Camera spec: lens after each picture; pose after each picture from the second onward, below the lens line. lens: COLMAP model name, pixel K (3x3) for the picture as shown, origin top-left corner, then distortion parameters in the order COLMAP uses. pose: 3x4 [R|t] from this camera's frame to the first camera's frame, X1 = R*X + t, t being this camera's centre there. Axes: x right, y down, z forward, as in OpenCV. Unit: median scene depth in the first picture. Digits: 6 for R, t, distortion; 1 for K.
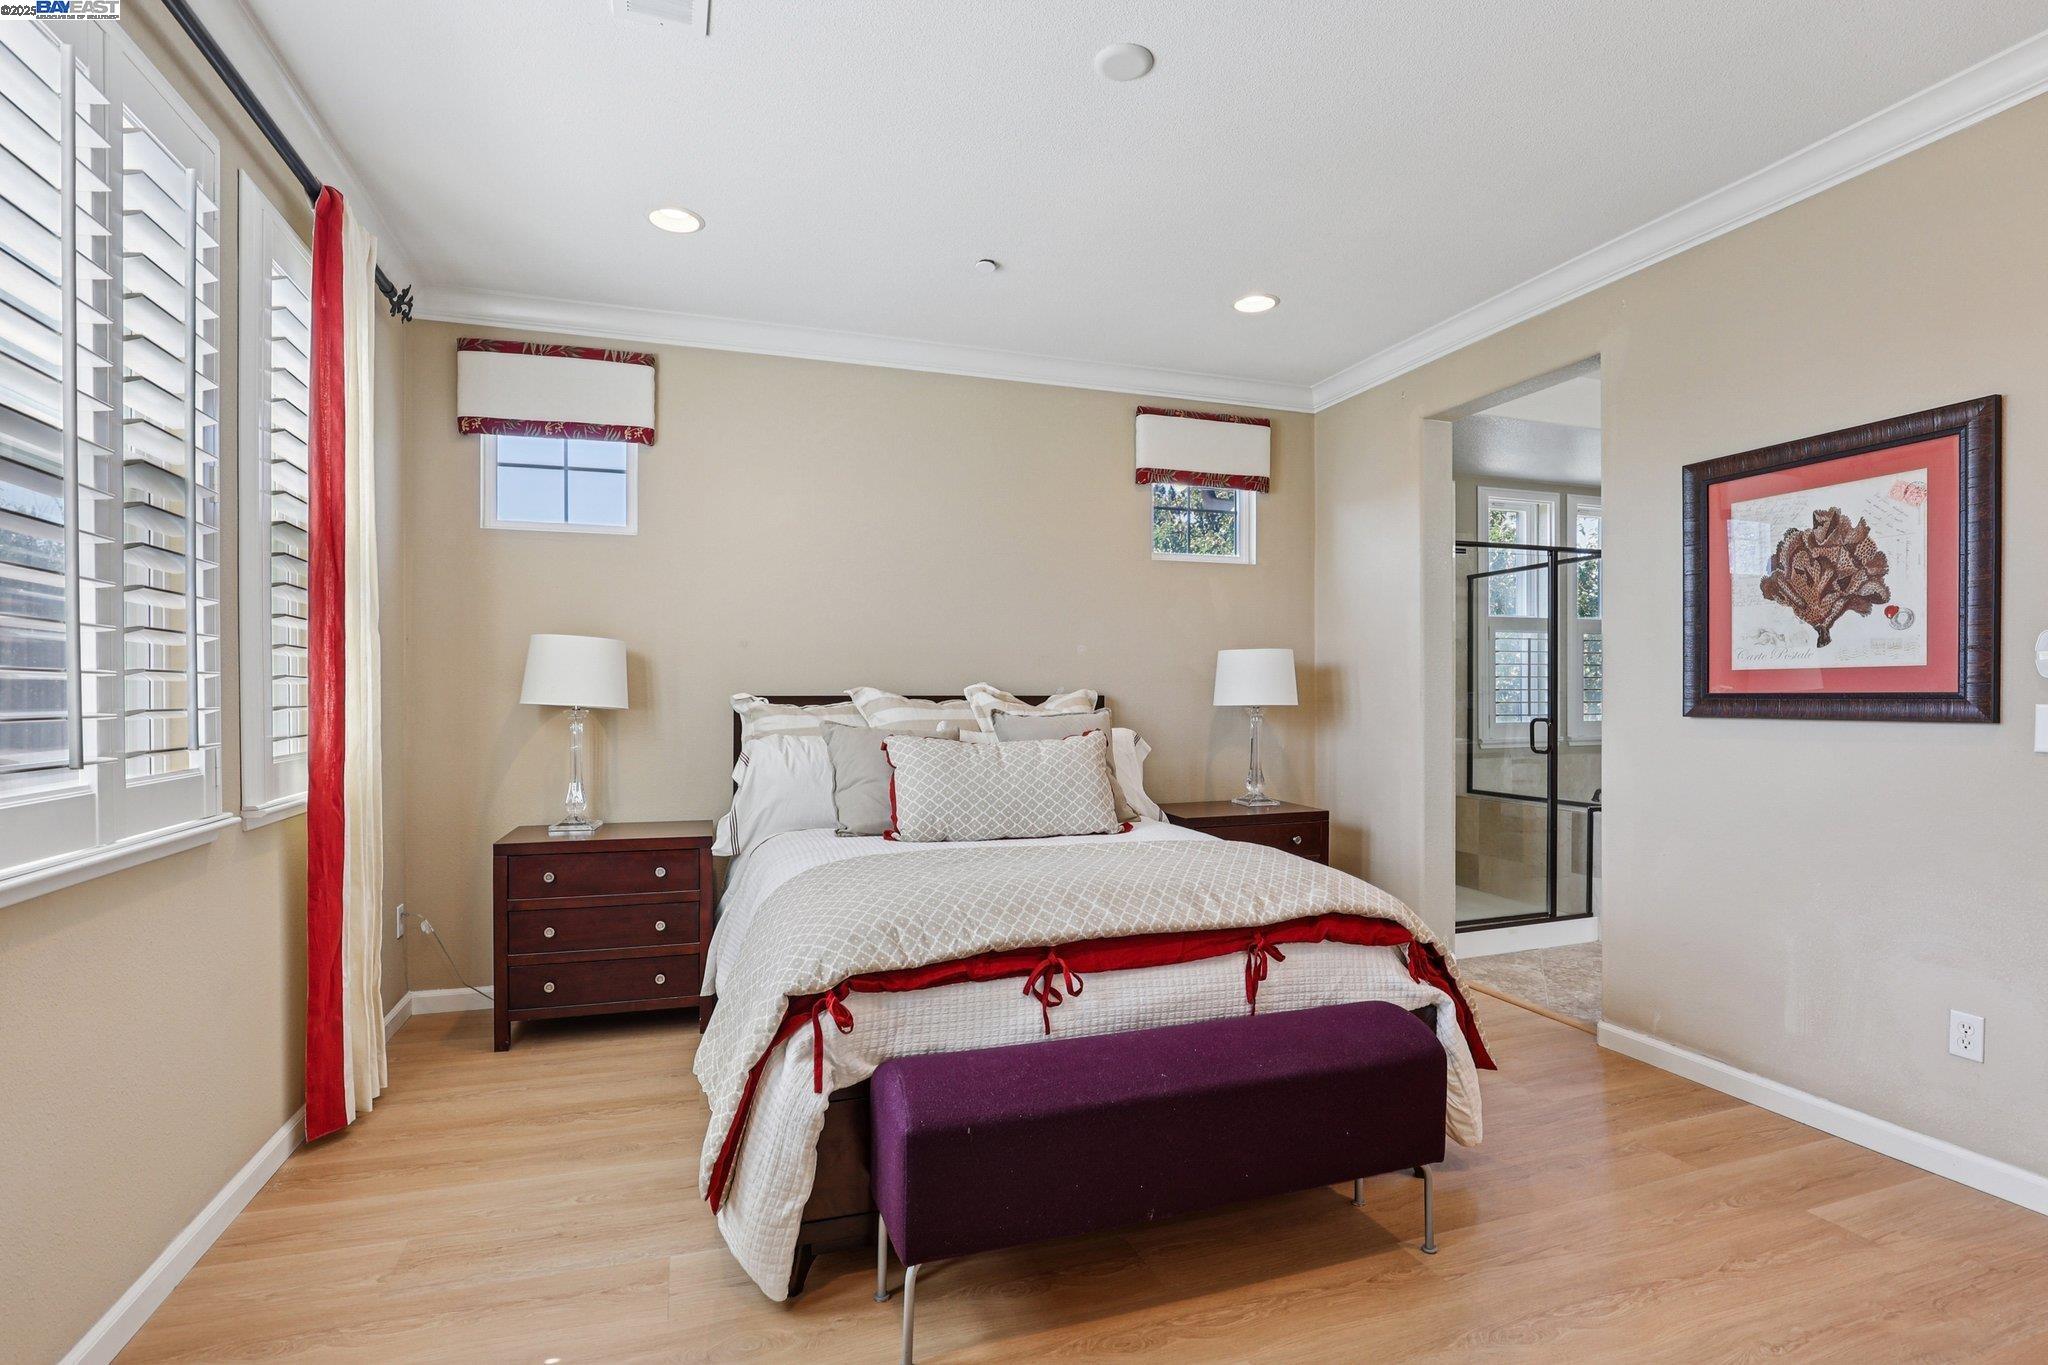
lens RADIAL K [[981.7, 0, 1026.6], [0, 981.7, 694.6], [0, 0, 1]] dist [0.000094, 0.000034]
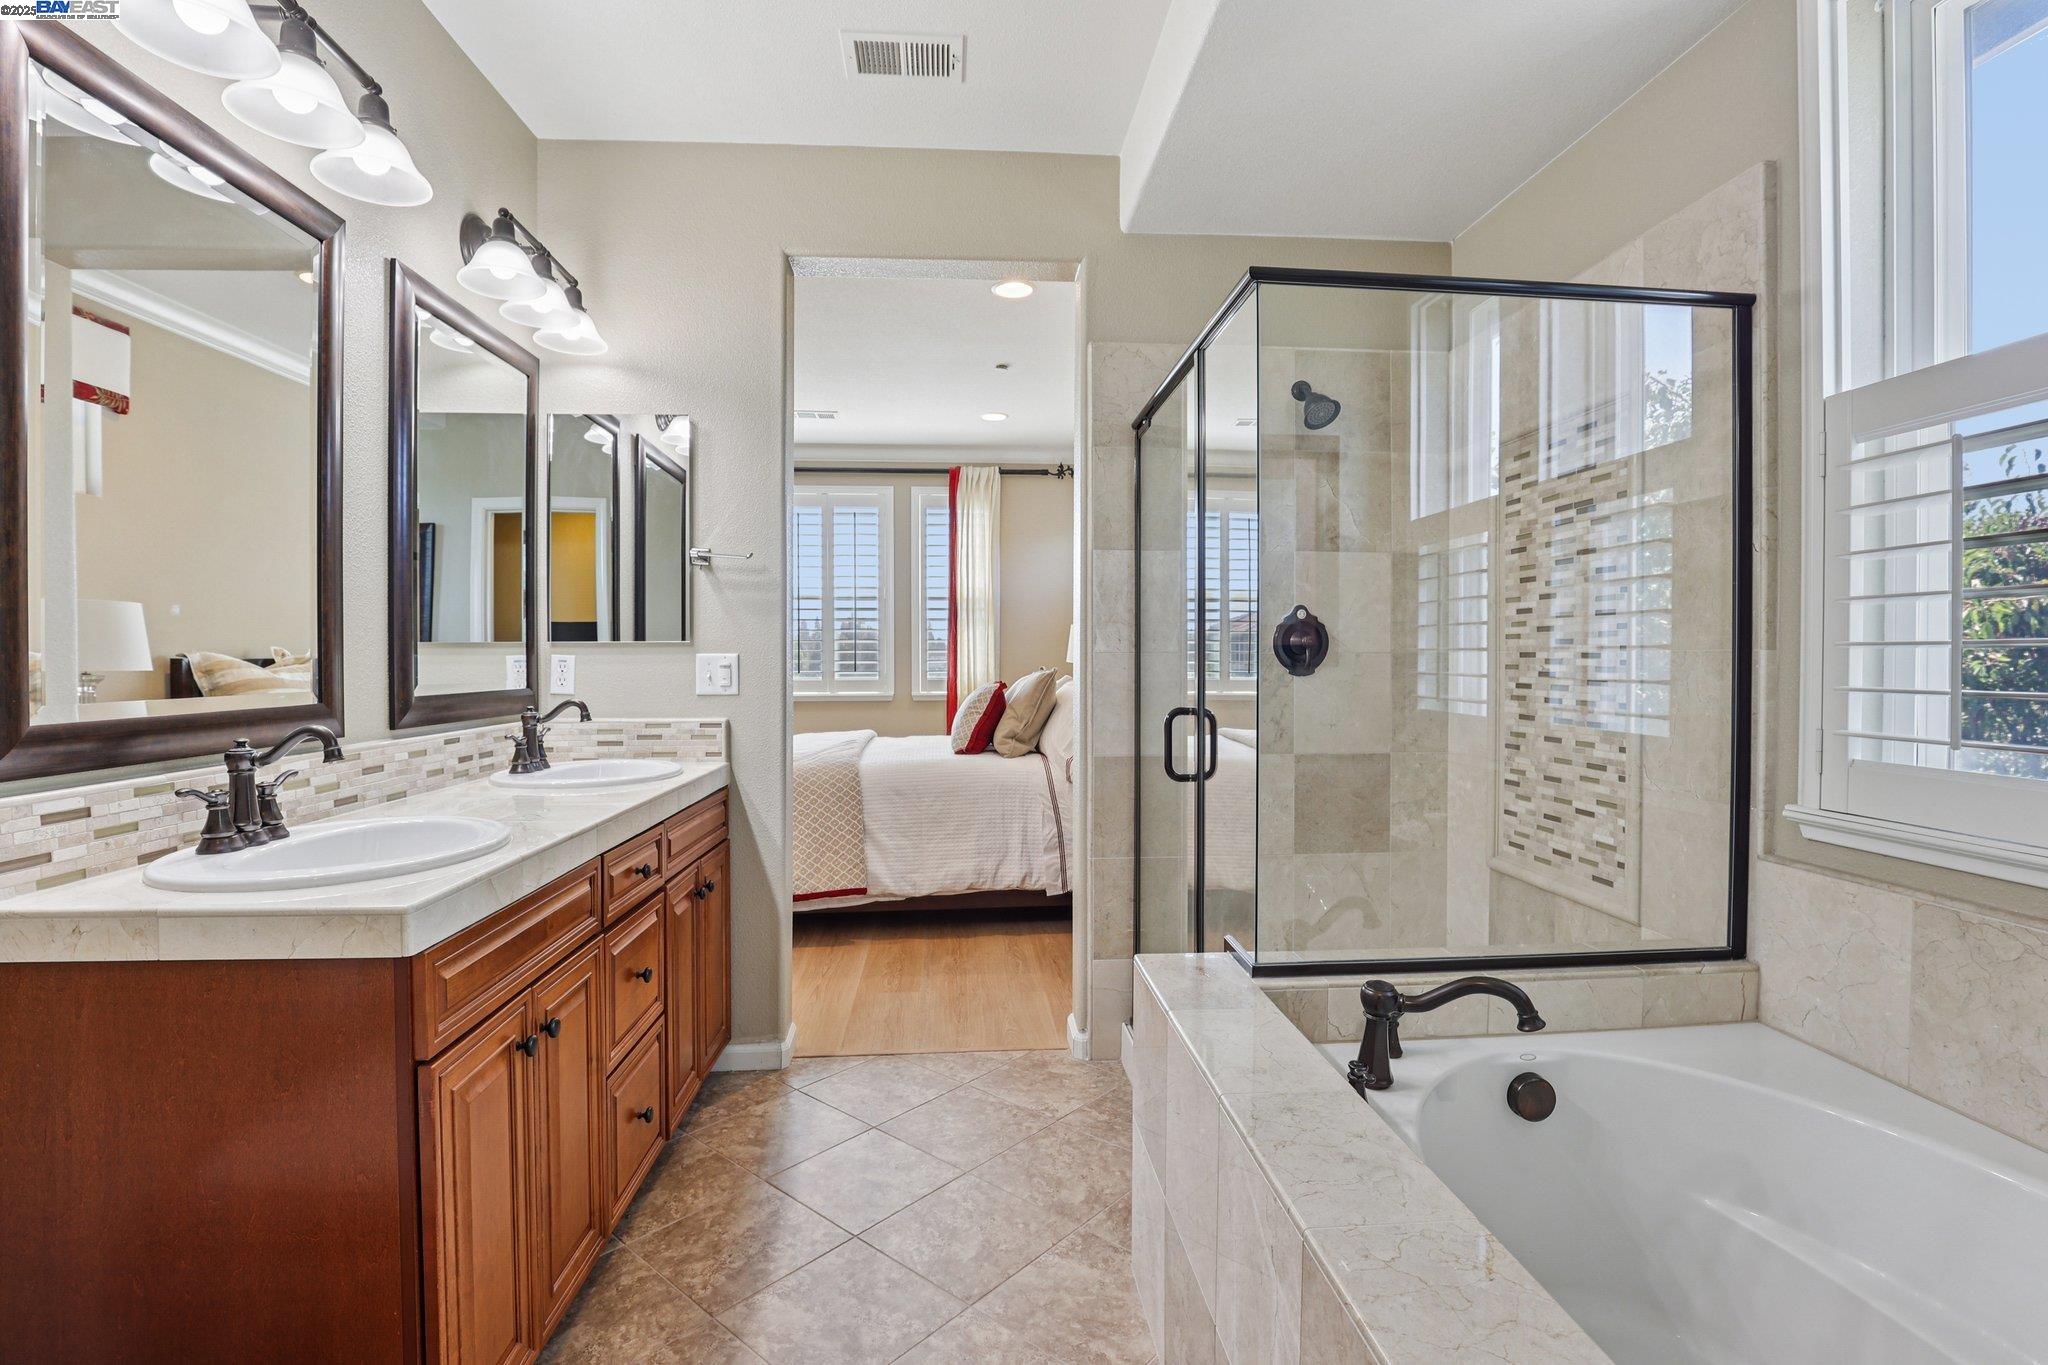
lens RADIAL K [[981.7, 0, 1025.9], [0, 981.7, 678.2], [0, 0, 1]] dist [0.000094, 0.000034]
pose [[-0.258261, 0.009961, -0.966024, 1.028770], [0.001914, 0.999950, 0.009799, 0.002373], [0.966073, 0.000681, -0.258267, 1.054930]]
